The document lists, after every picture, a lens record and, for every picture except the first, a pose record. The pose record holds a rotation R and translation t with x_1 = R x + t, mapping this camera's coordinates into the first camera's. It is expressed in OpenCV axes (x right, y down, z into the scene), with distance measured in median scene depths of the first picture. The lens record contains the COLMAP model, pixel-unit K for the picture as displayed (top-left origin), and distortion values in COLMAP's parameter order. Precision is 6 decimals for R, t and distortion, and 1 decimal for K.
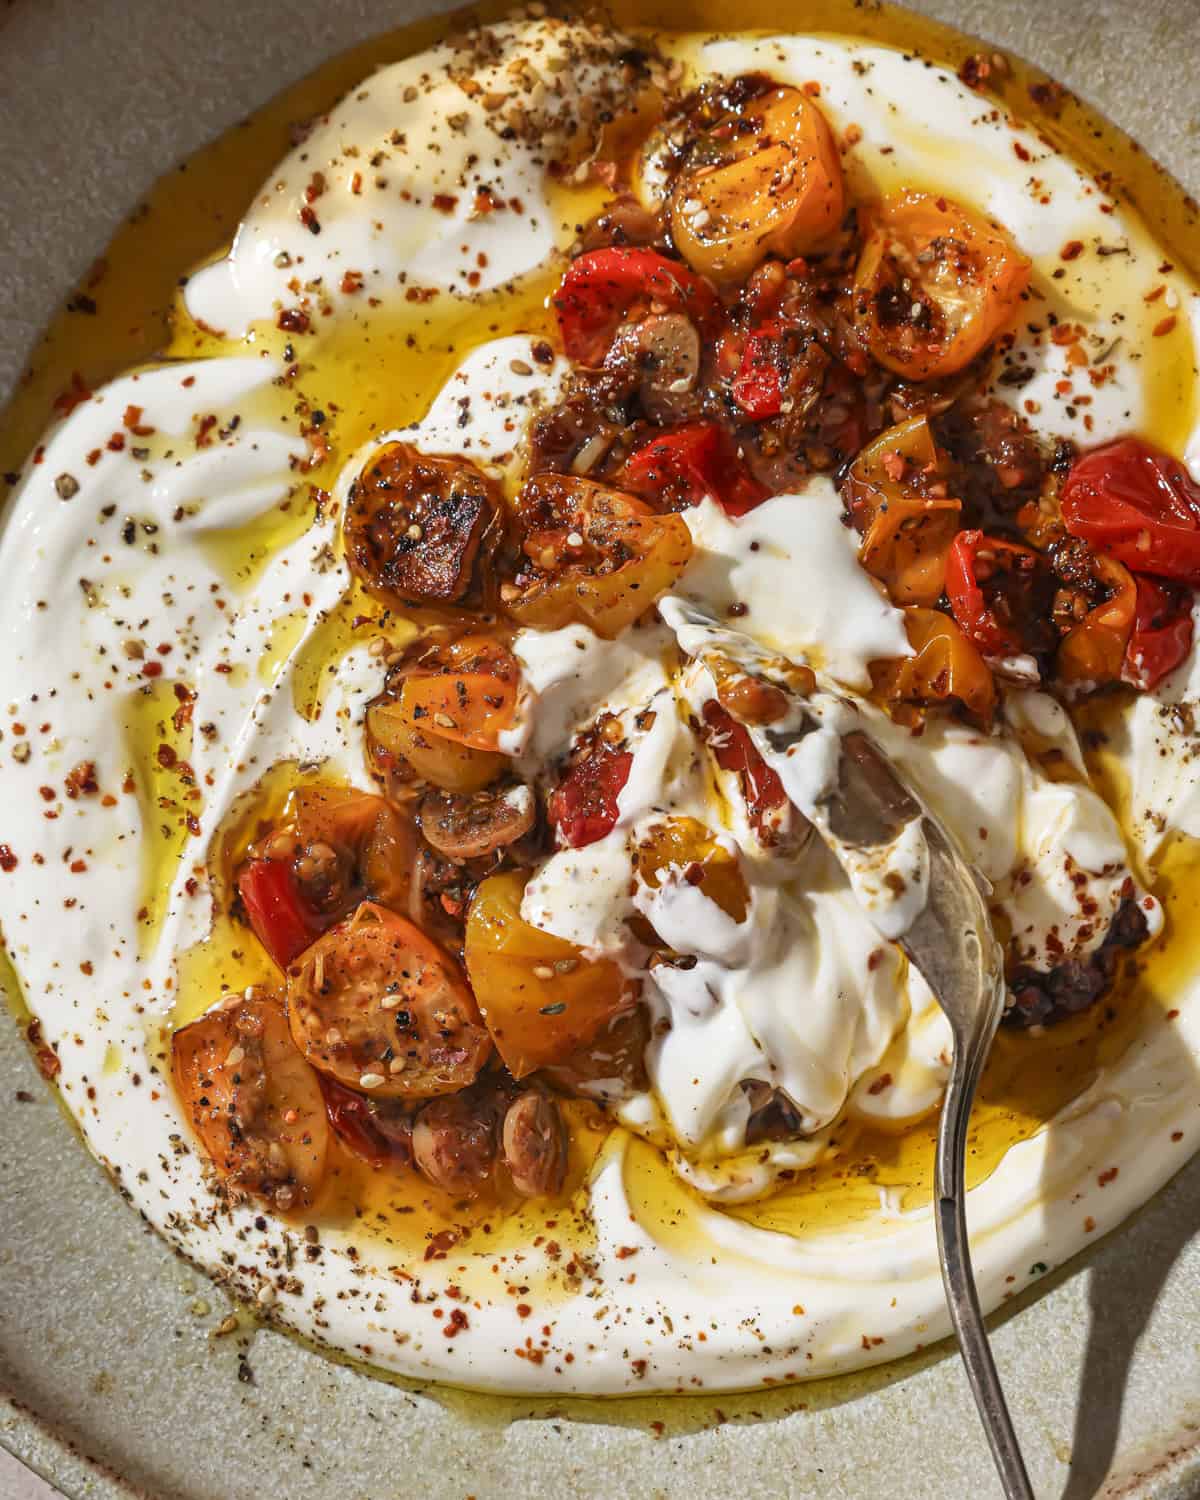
lens RADIAL K [[1890.6, 0, 600.0], [0, 1890.6, 750.0], [0, 0, 1]] dist [0.002822, -0.912594]
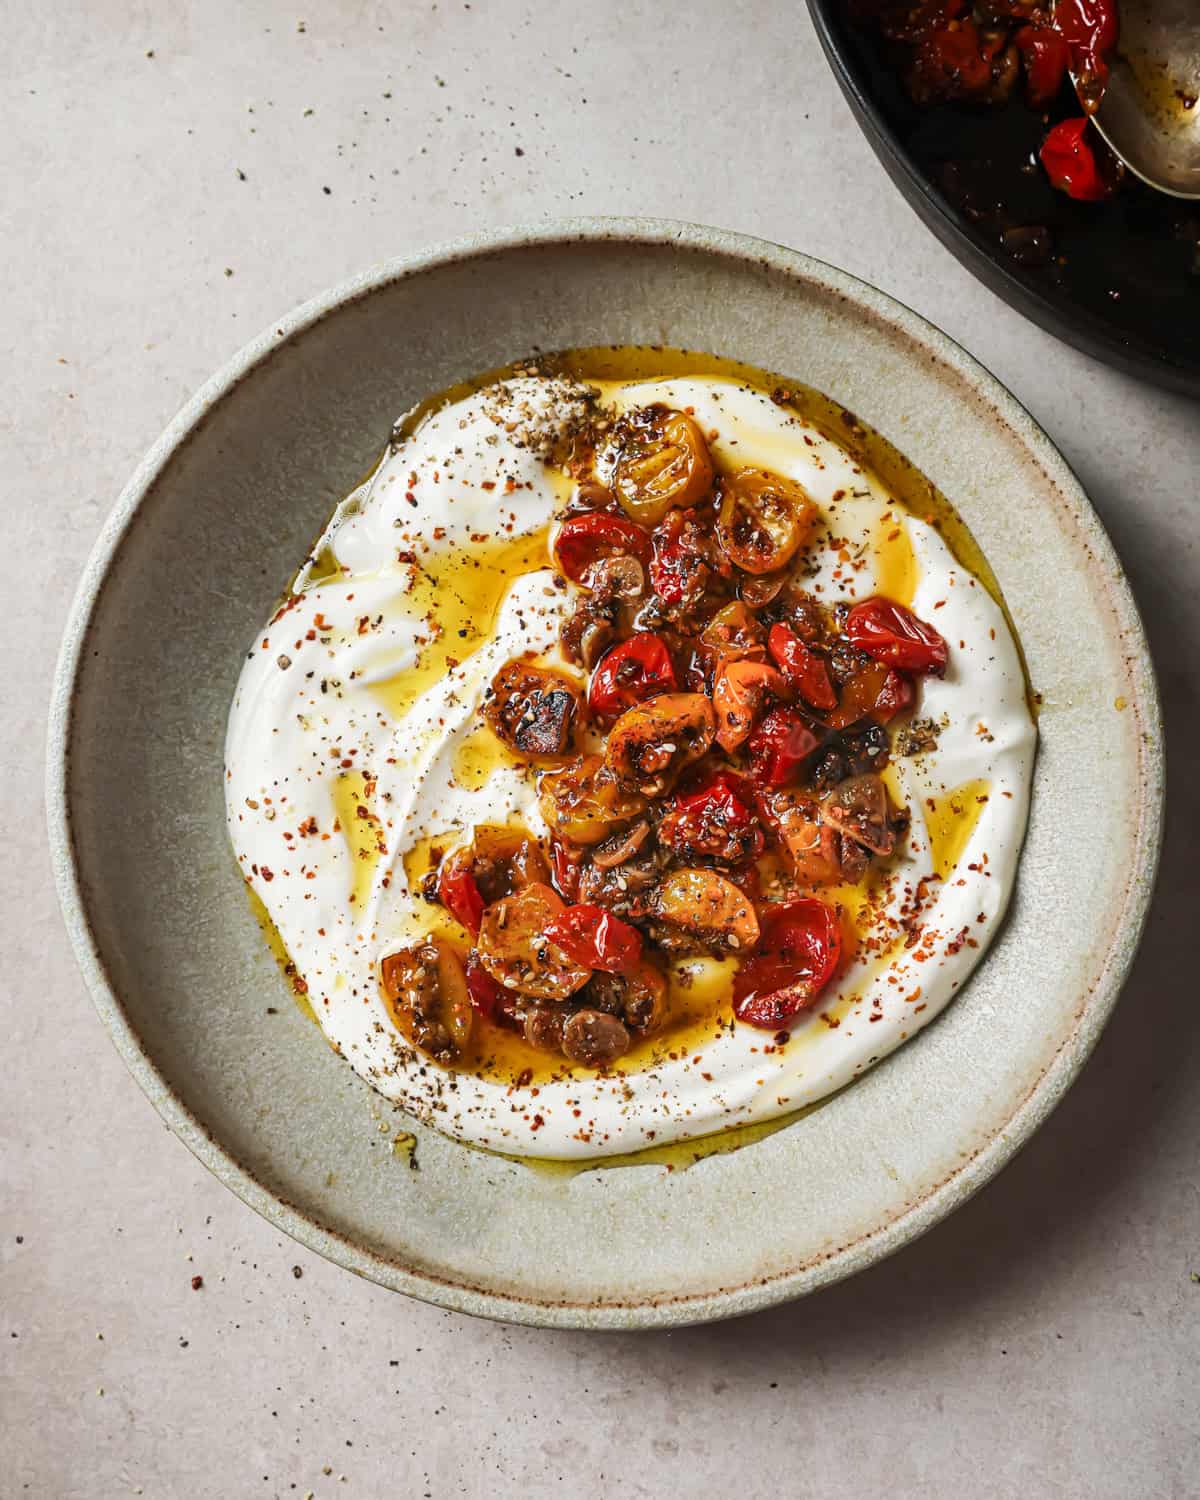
lens RADIAL K [[2302.8, 0, 600.0], [0, 2302.8, 750.0], [0, 0, 1]] dist [-0.607097, 0.000704]
pose [[0.995673, -0.083786, 0.040187, -0.085796], [0.081650, 0.995296, 0.052137, -0.149741], [-0.044366, -0.048630, 0.997831, -1.174881]]
